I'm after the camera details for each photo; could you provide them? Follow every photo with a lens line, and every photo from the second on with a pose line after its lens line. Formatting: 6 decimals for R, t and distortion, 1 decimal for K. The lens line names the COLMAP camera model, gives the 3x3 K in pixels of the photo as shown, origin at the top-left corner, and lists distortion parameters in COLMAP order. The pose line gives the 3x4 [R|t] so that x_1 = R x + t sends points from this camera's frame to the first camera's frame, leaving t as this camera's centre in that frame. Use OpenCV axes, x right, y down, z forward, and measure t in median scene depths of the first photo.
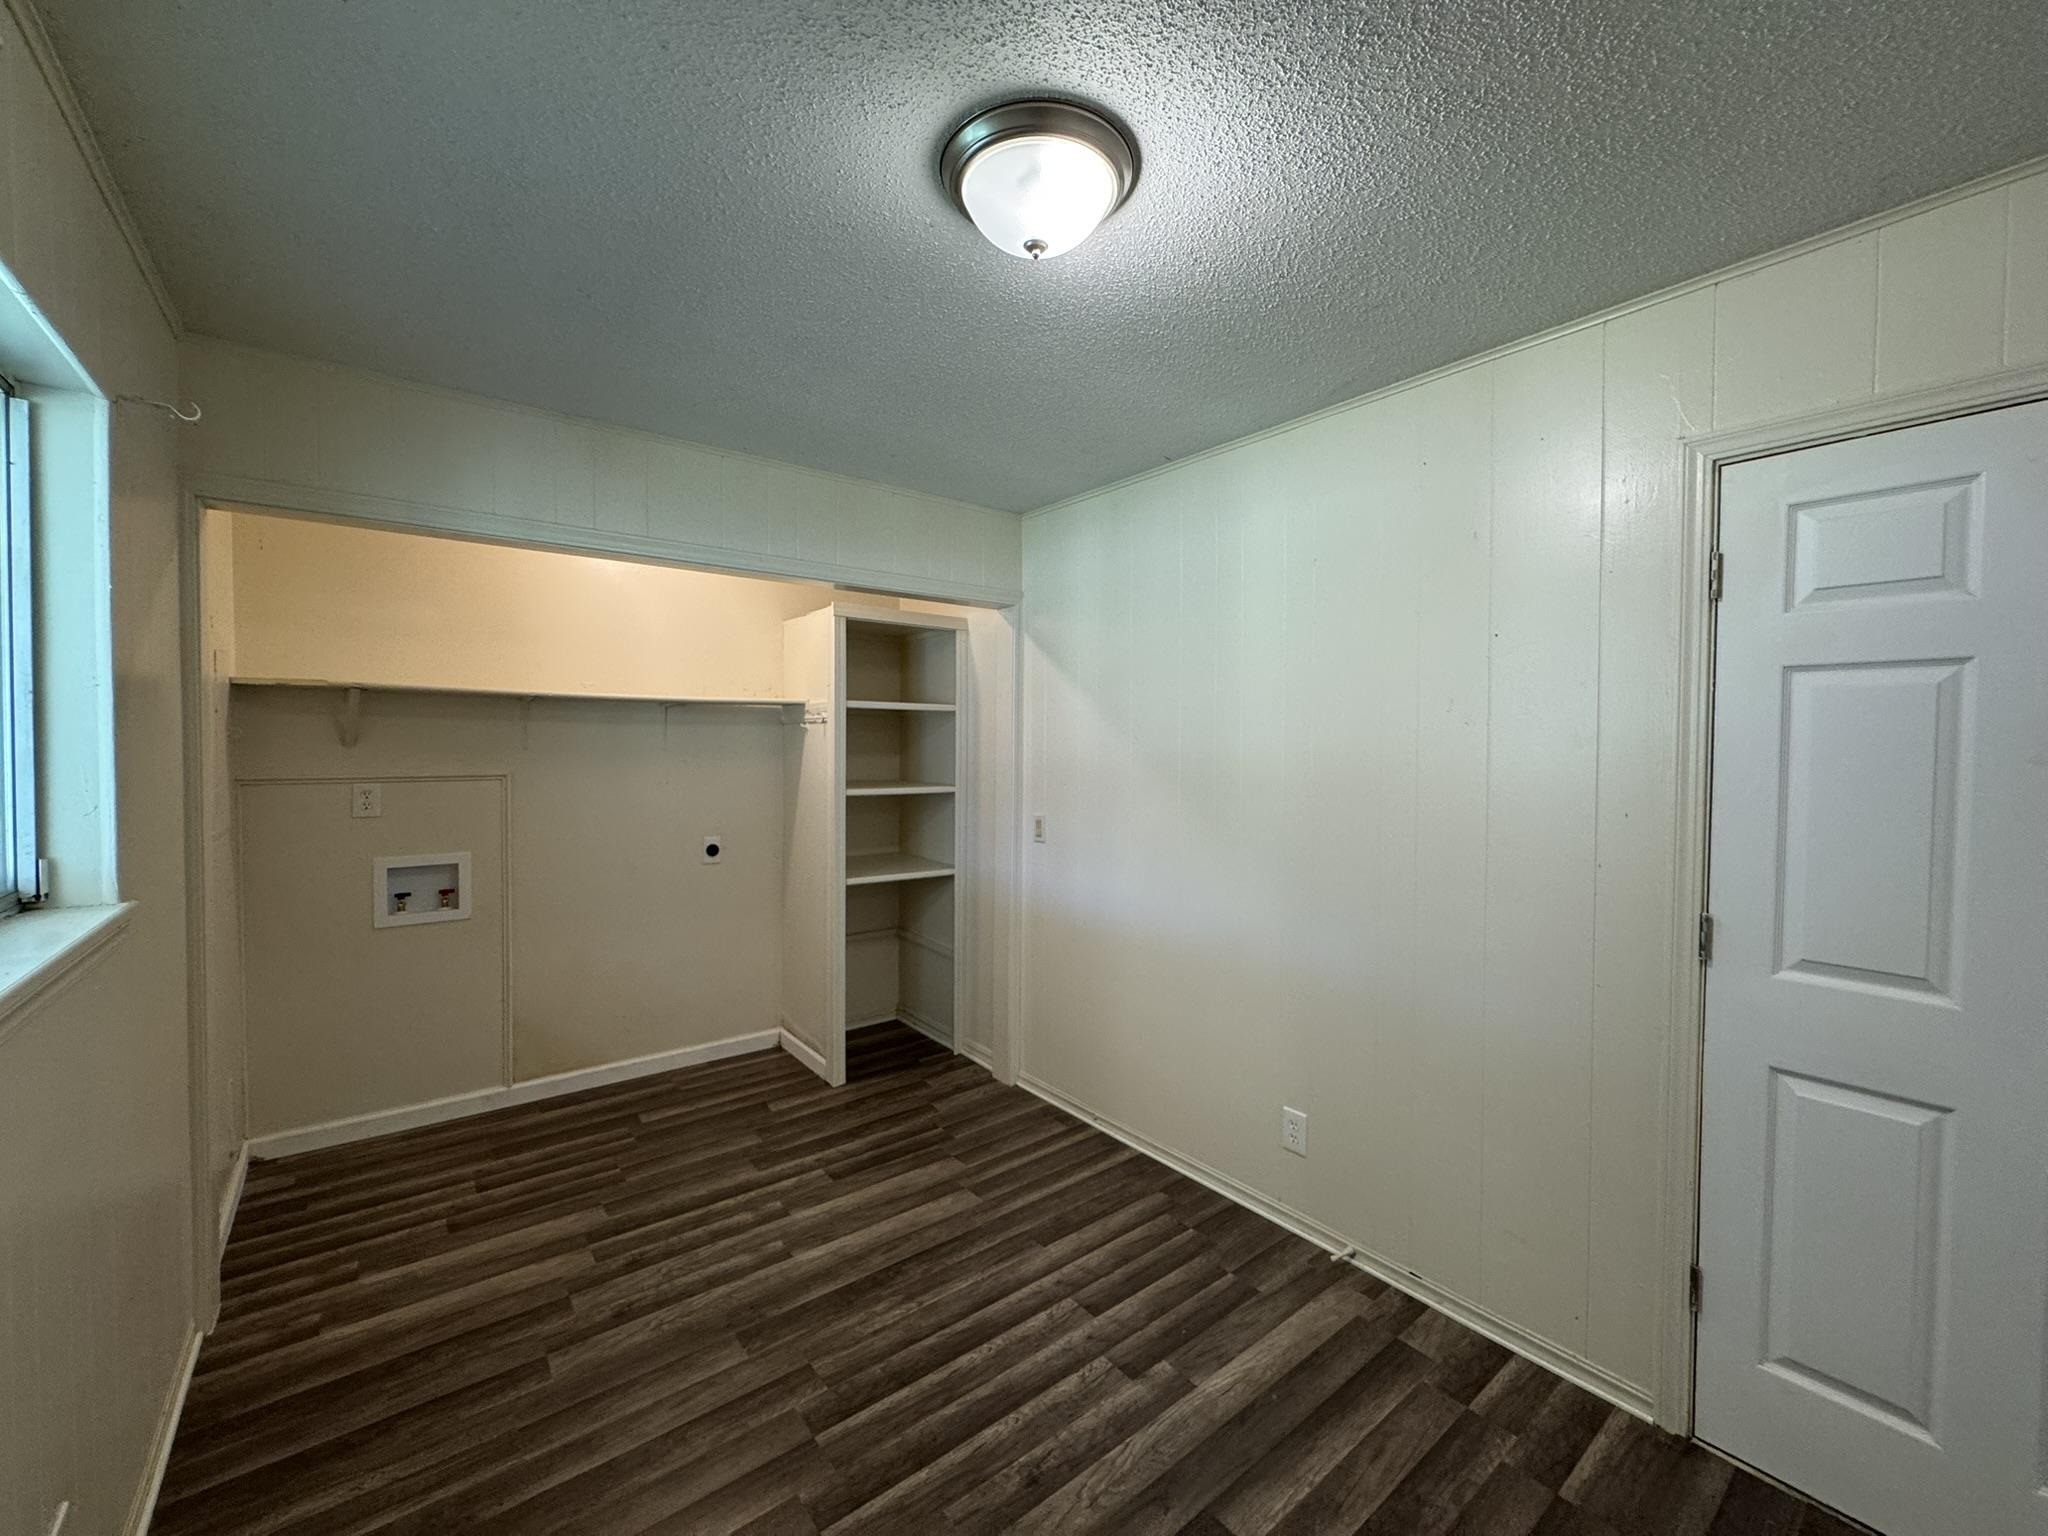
lens RADIAL K [[818.7, 0, 1014.3], [0, 818.7, 774.0], [0, 0, 1]] dist [-0.001824, -0.000343]
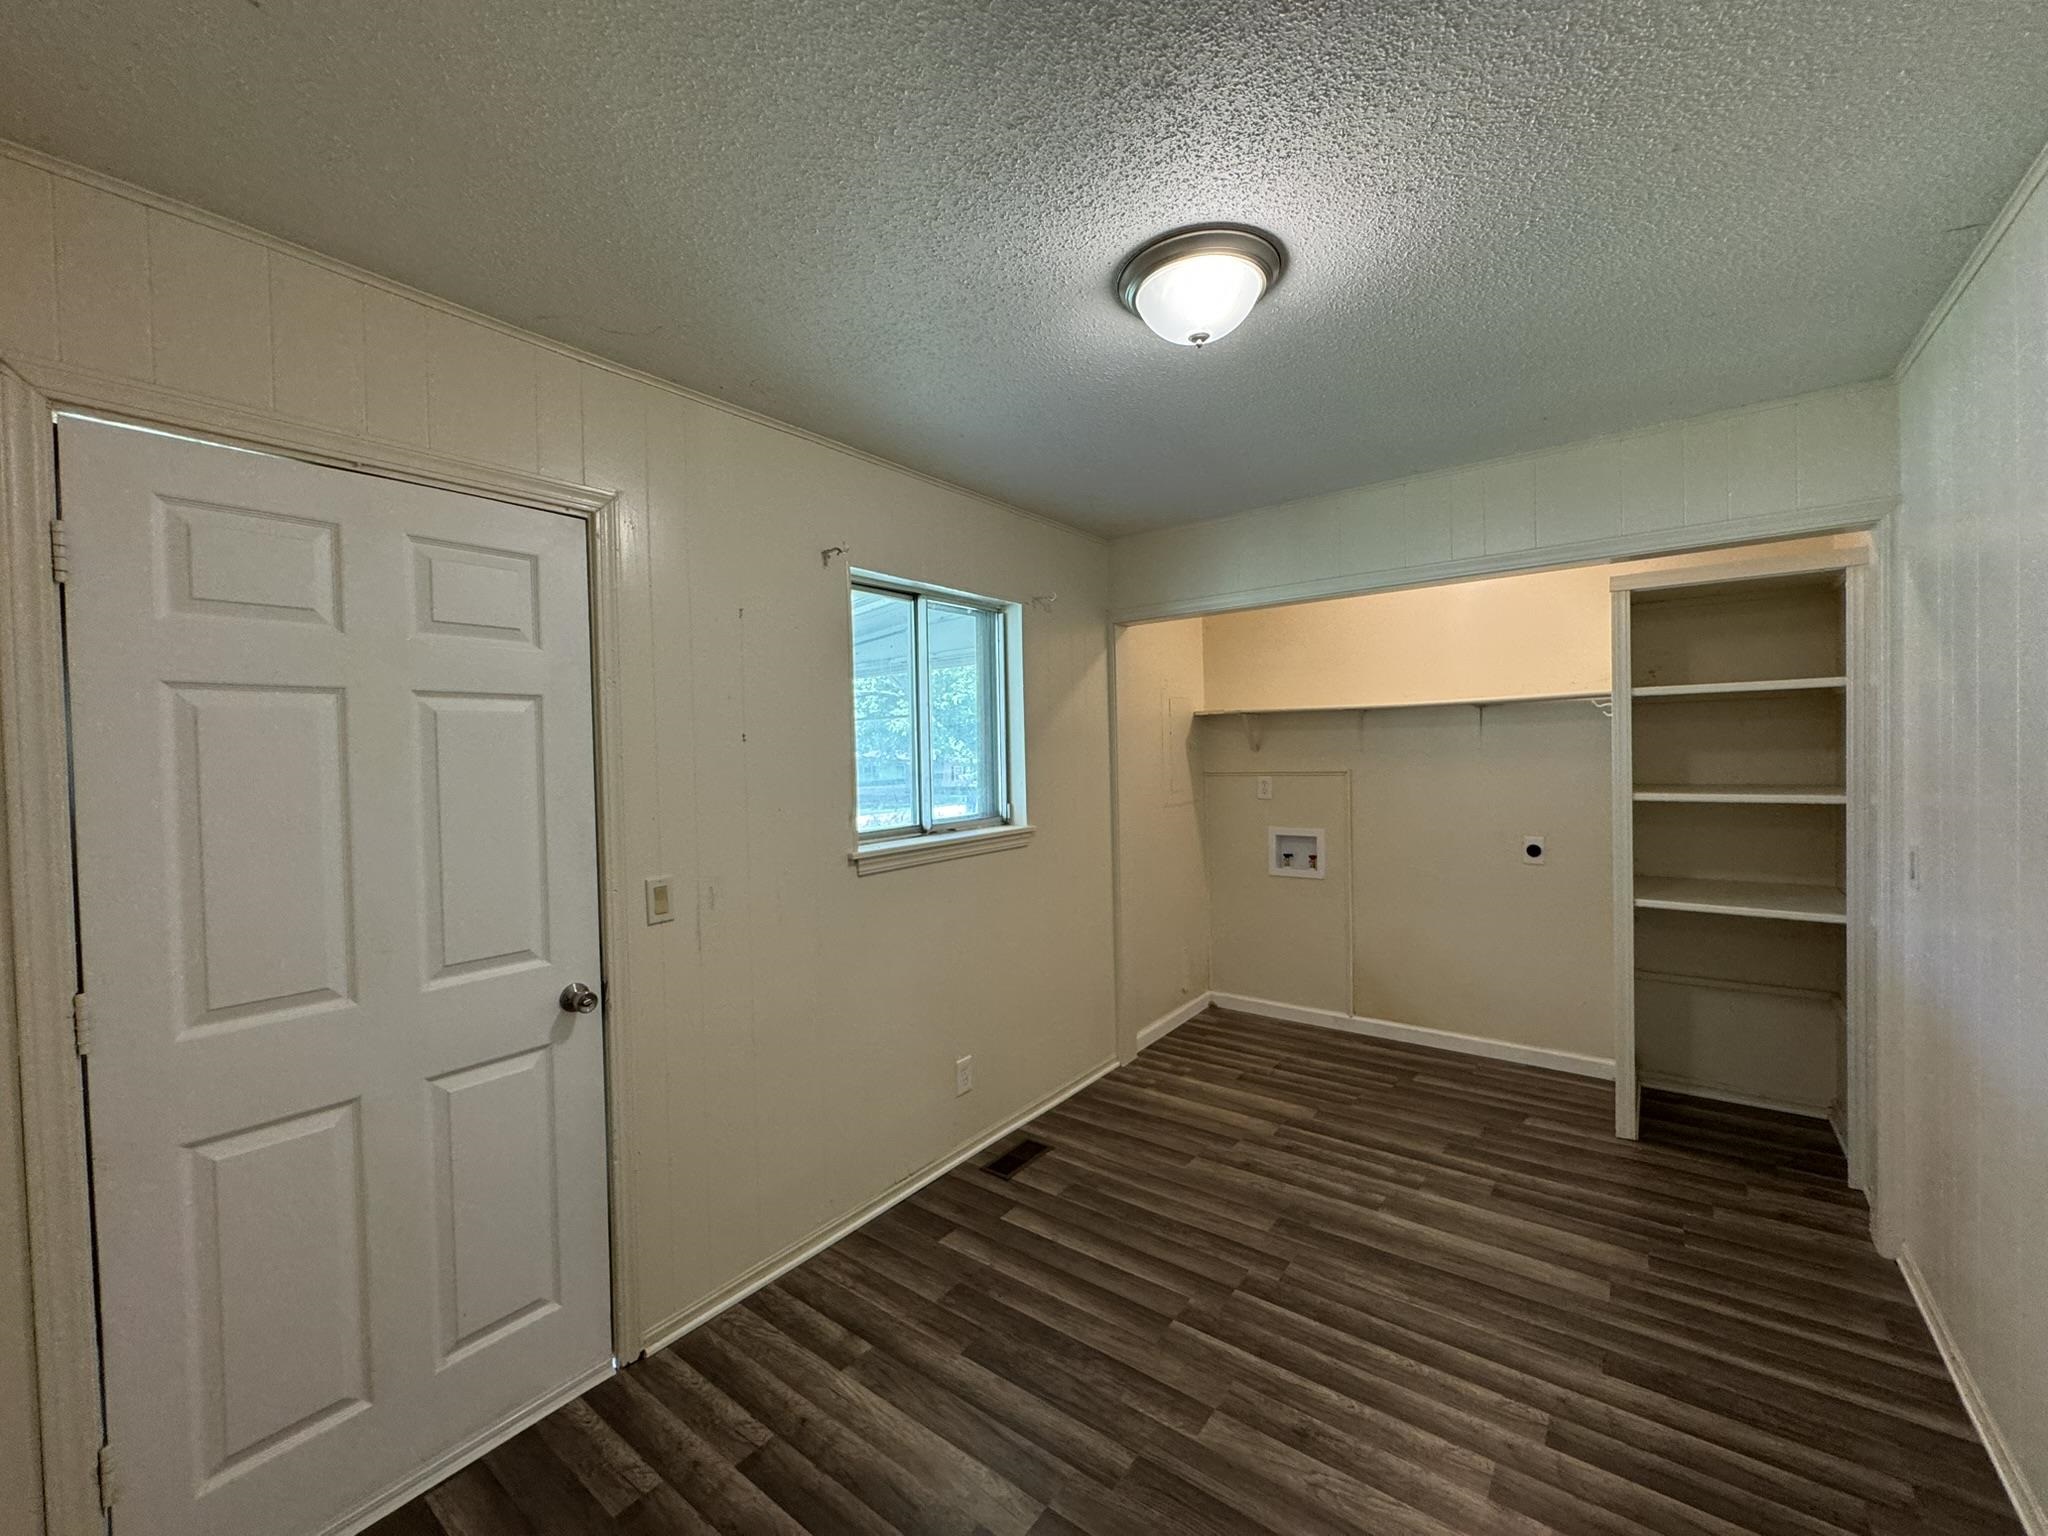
lens RADIAL K [[818.7, 0, 1030.1], [0, 818.7, 775.9], [0, 0, 1]] dist [-0.001824, -0.000343]
pose [[0.255615, 0.016188, -0.966643, 0.612641], [-0.010057, 0.999850, 0.014085, -0.006175], [0.966726, 0.006122, 0.255740, 0.241244]]
